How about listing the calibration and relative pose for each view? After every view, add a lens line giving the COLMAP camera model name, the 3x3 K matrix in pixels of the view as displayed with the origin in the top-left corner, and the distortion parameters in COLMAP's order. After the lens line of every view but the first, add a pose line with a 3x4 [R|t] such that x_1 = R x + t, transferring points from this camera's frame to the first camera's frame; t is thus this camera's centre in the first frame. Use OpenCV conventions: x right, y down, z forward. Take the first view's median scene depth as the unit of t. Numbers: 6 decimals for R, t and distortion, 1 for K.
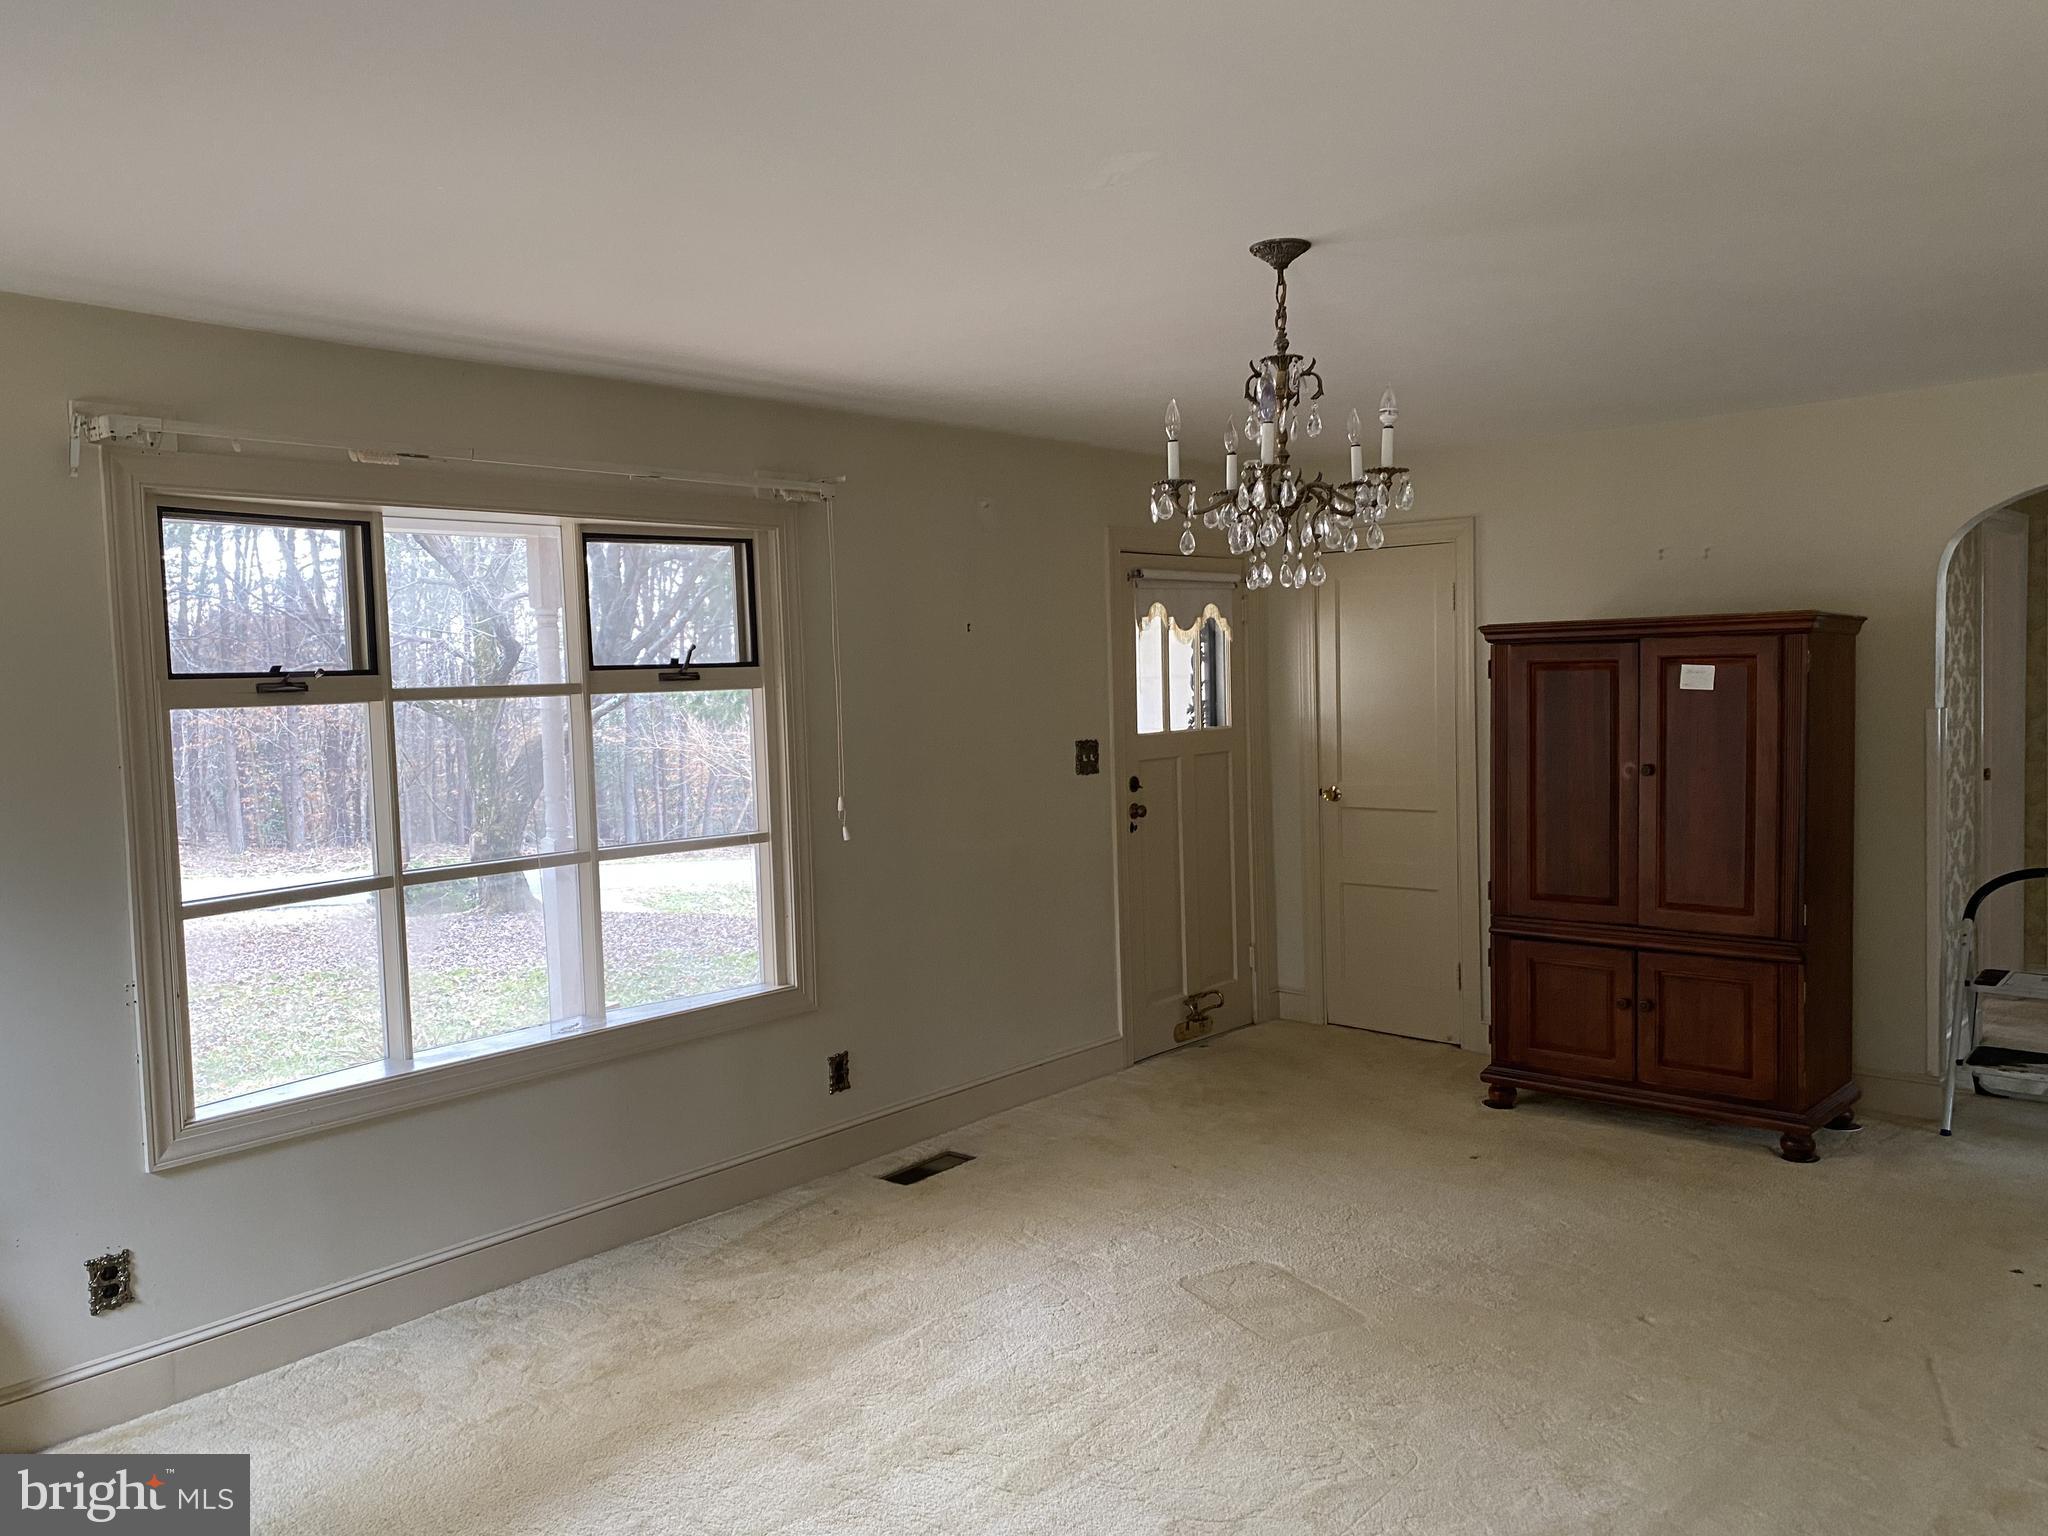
lens RADIAL K [[1543.9, 0, 1065.0], [0, 1543.9, 766.7], [0, 0, 1]] dist [0.007958, 0.001998]
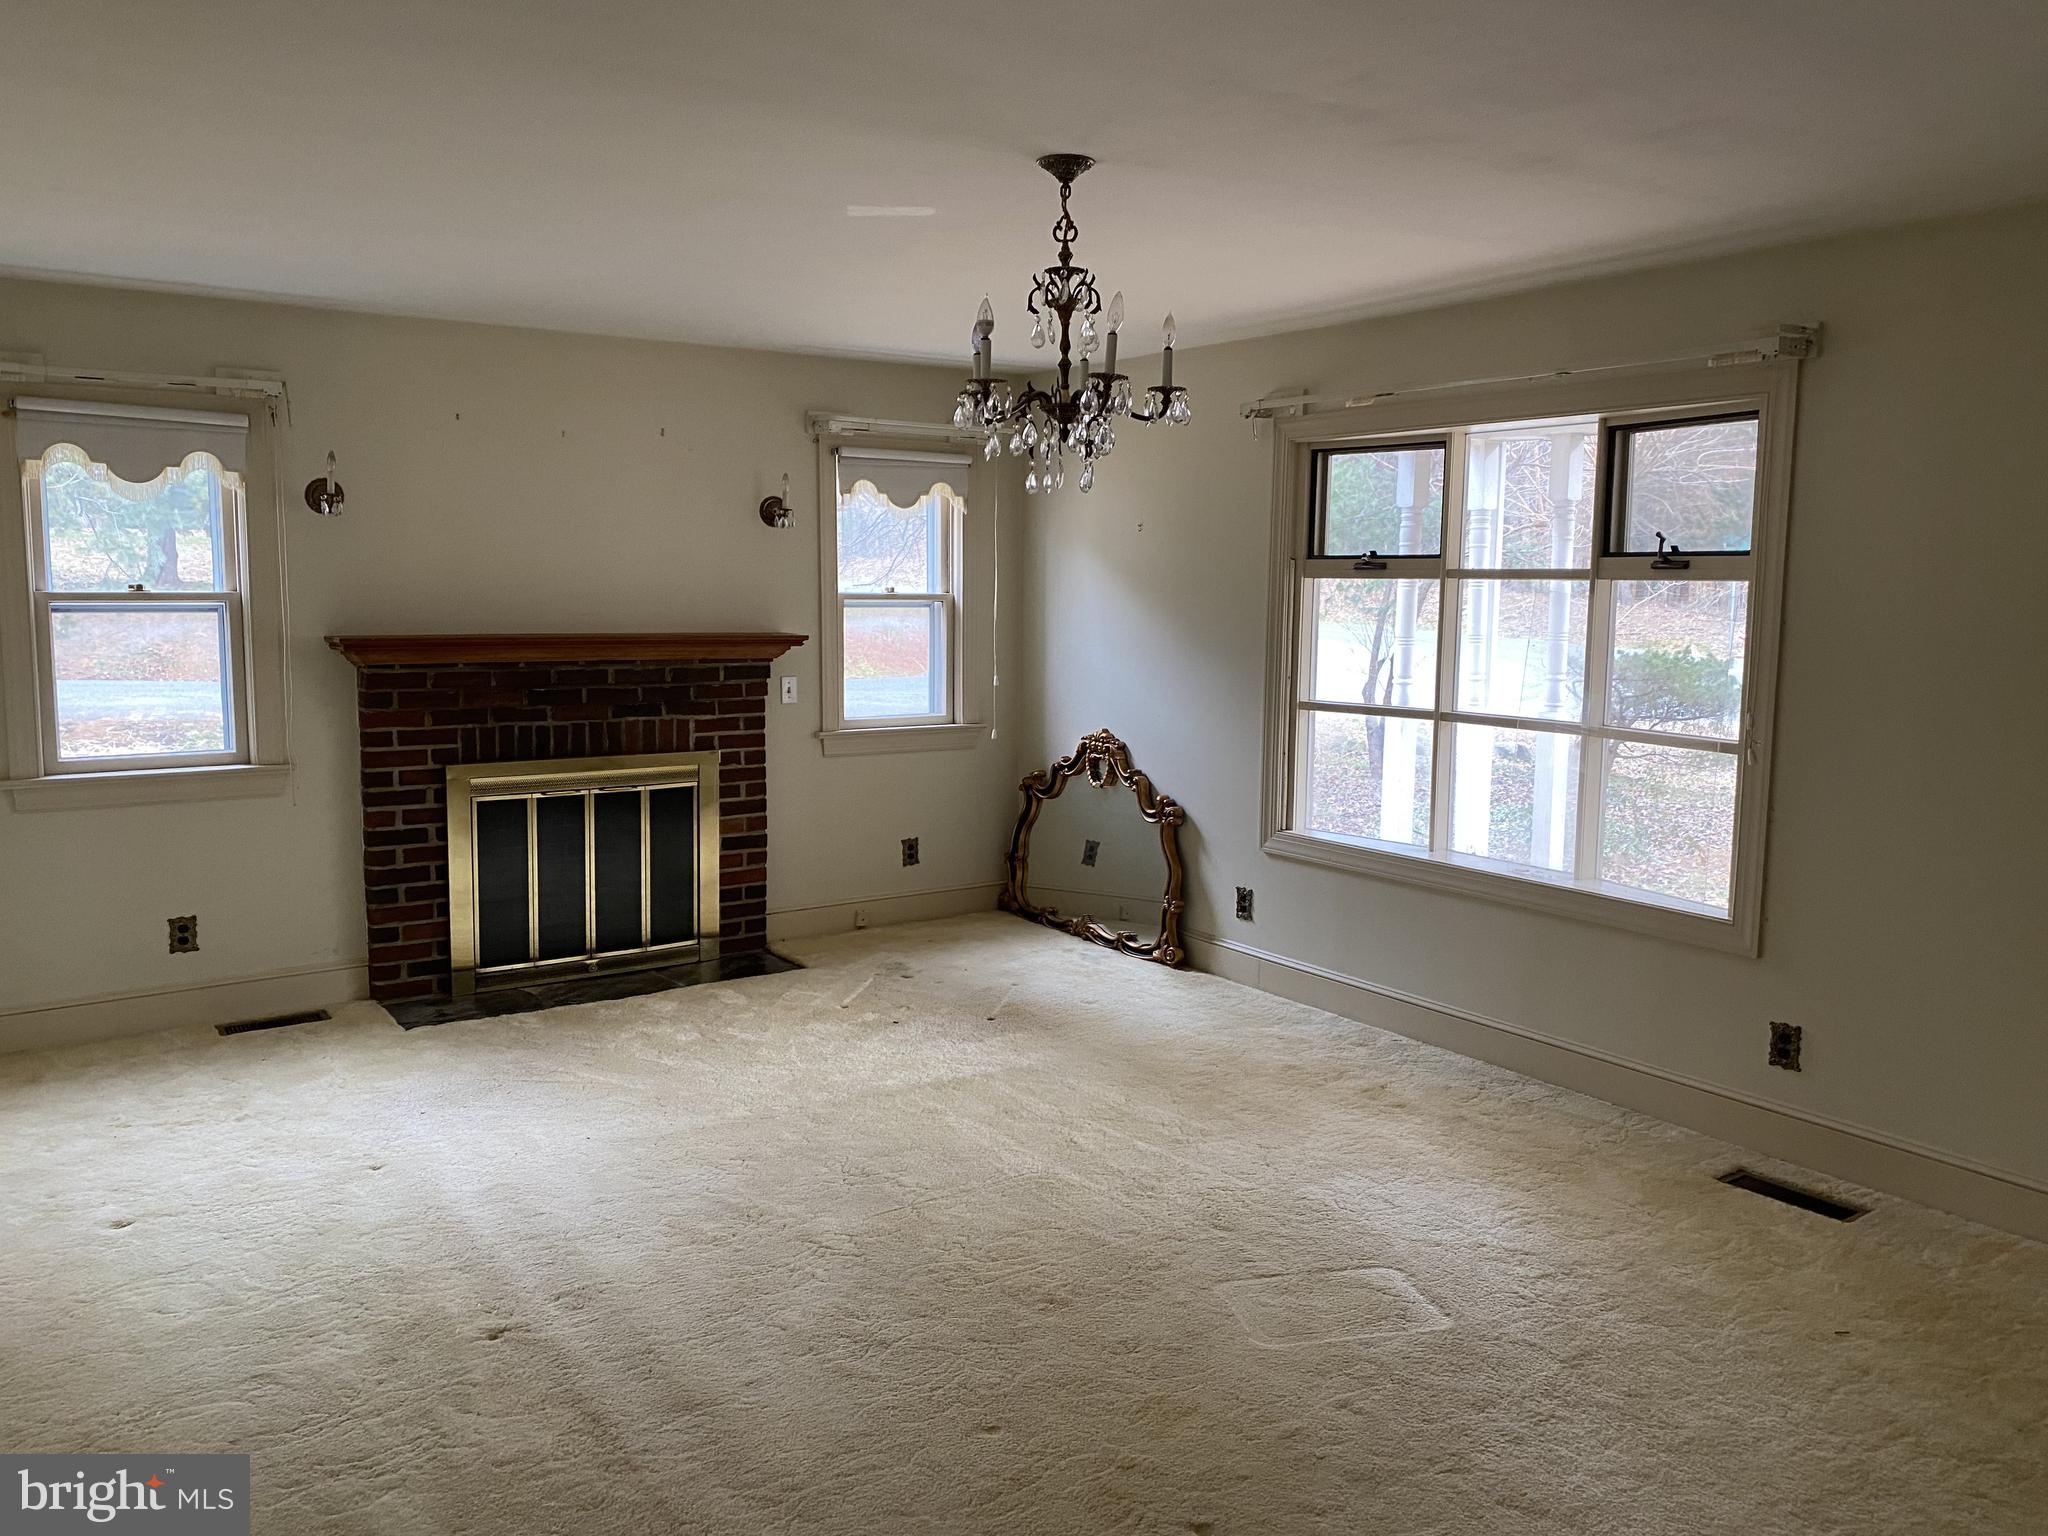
lens RADIAL K [[1543.9, 0, 1065.0], [0, 1543.9, 766.7], [0, 0, 1]] dist [0.007958, 0.001998]
pose [[-0.245064, 0.144734, -0.958643, 0.887768], [-0.062226, 0.984407, 0.164531, -0.078000], [0.967508, 0.099973, -0.232237, 0.973027]]
